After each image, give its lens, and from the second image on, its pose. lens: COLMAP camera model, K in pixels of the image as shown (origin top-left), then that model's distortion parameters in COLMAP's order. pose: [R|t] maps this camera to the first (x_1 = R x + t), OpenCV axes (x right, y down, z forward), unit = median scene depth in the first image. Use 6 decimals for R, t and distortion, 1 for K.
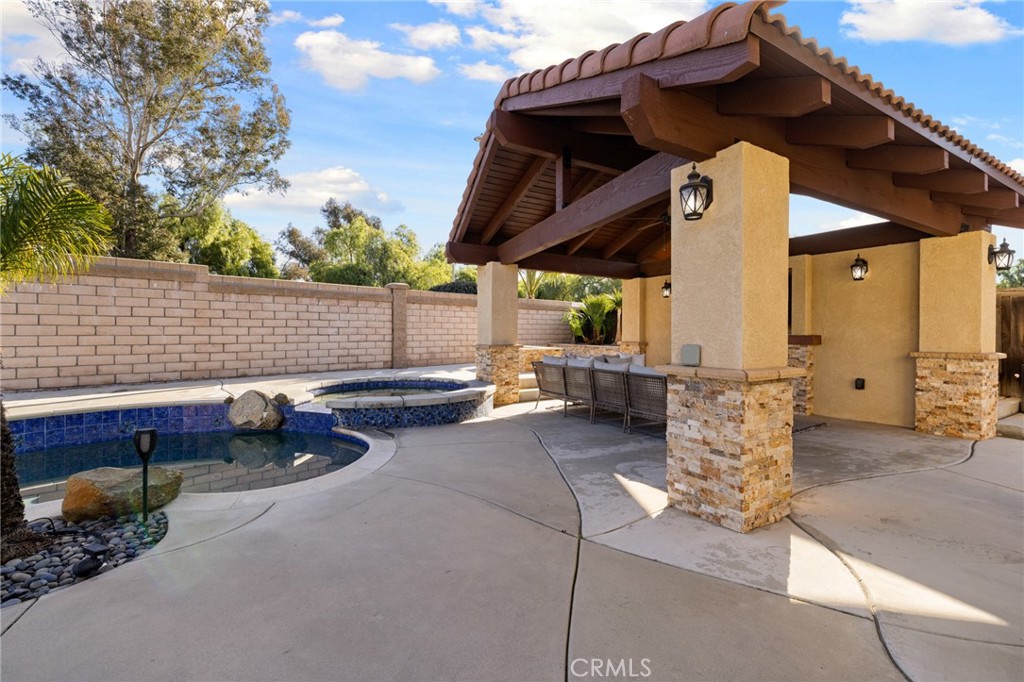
lens RADIAL K [[433.7, 0, 509.1], [0, 433.7, 333.7], [0, 0, 1]] dist [-0.001622, 0.000377]
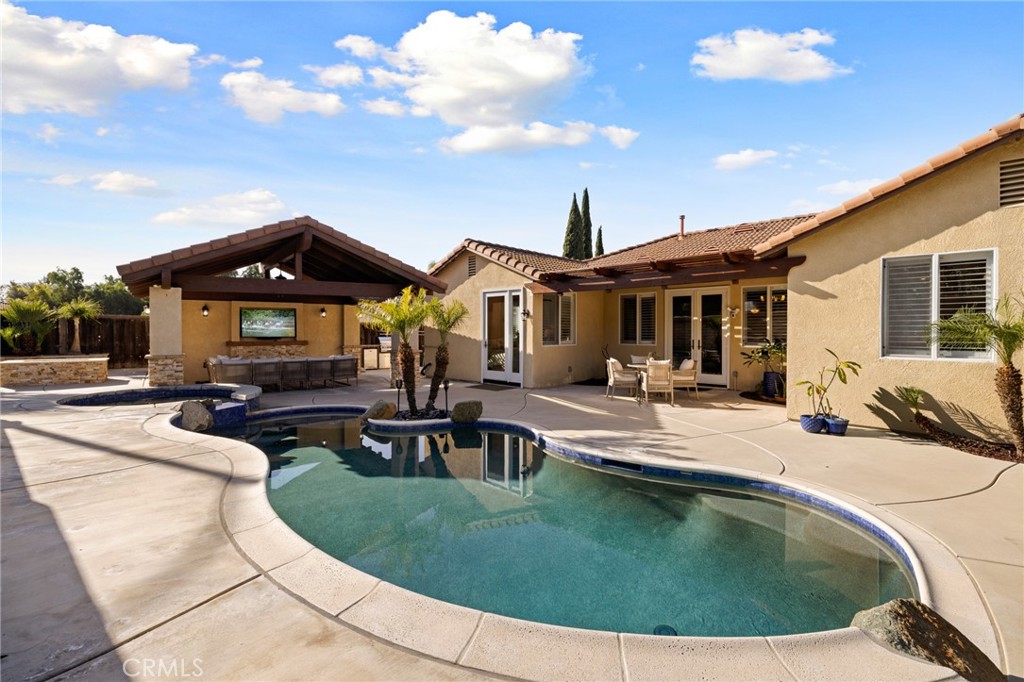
lens RADIAL K [[443.2, 0, 509.7], [0, 443.2, 338.7], [0, 0, 1]] dist [-0.014441, 0.000019]
pose [[-0.130771, -0.020135, 0.991208, -1.393212], [0.006515, 0.999755, 0.021168, -0.039505], [-0.991391, 0.009226, -0.130608, 0.232114]]
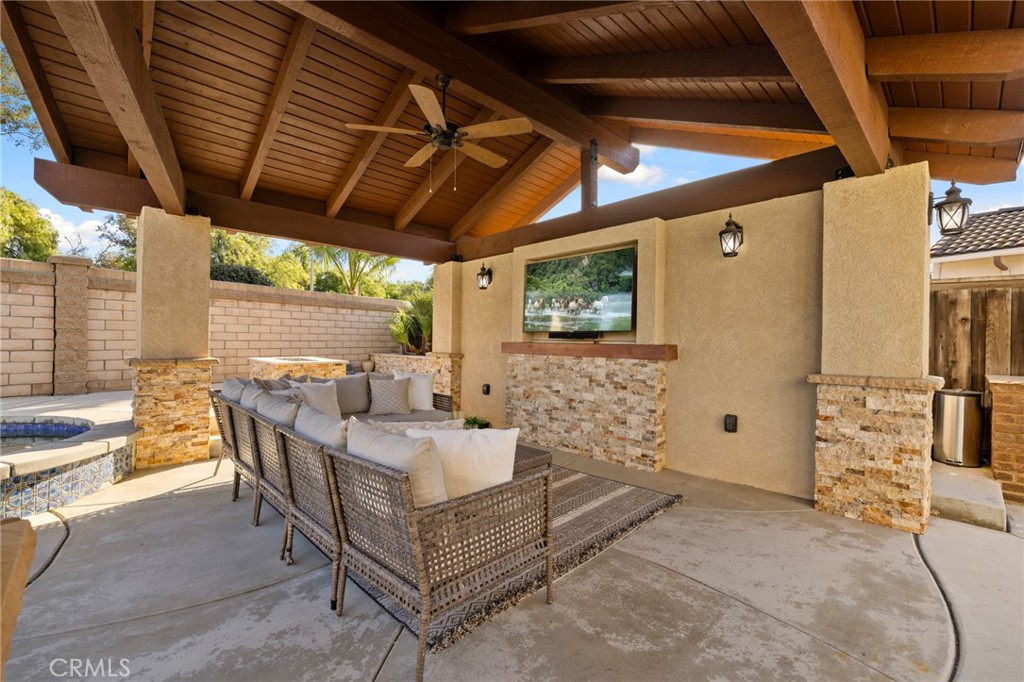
lens RADIAL K [[433.7, 0, 500.4], [0, 433.7, 340.7], [0, 0, 1]] dist [-0.001622, 0.000377]
pose [[0.976909, 0.008052, 0.213505, 0.280105], [-0.007623, 0.999967, -0.002832, 0.000953], [-0.213520, 0.001139, 0.976938, 0.367505]]
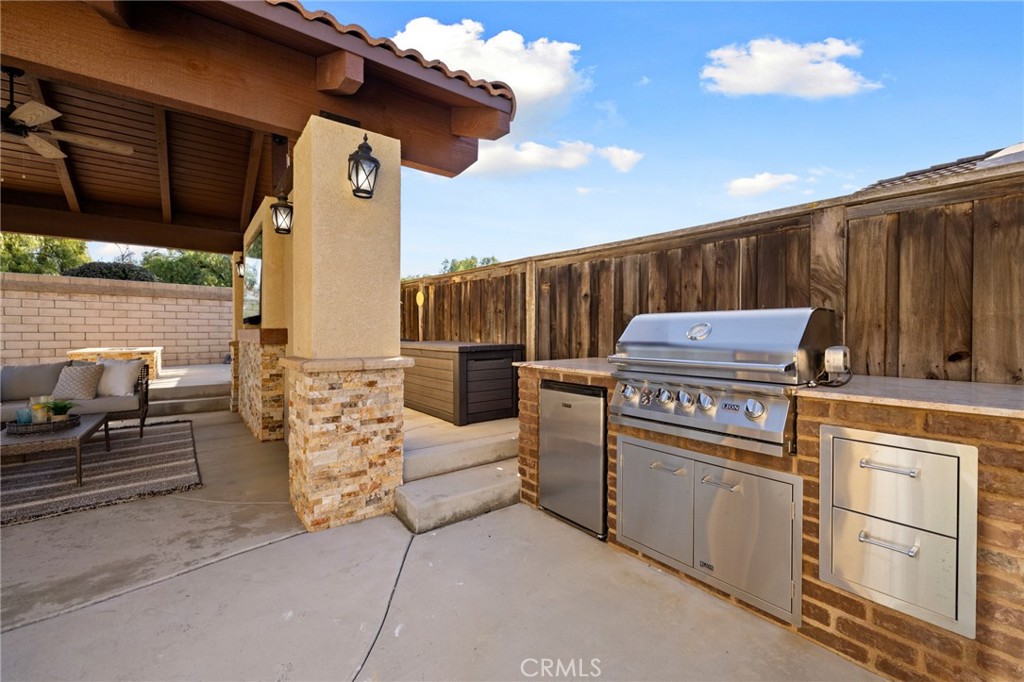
lens RADIAL K [[433.7, 0, 503.9], [0, 433.7, 328.2], [0, 0, 1]] dist [-0.001622, 0.000377]
pose [[0.994803, -0.001700, 0.101806, 0.816396], [0.003172, 0.999893, -0.014305, 0.010959], [-0.101771, 0.014553, 0.994701, 0.305615]]
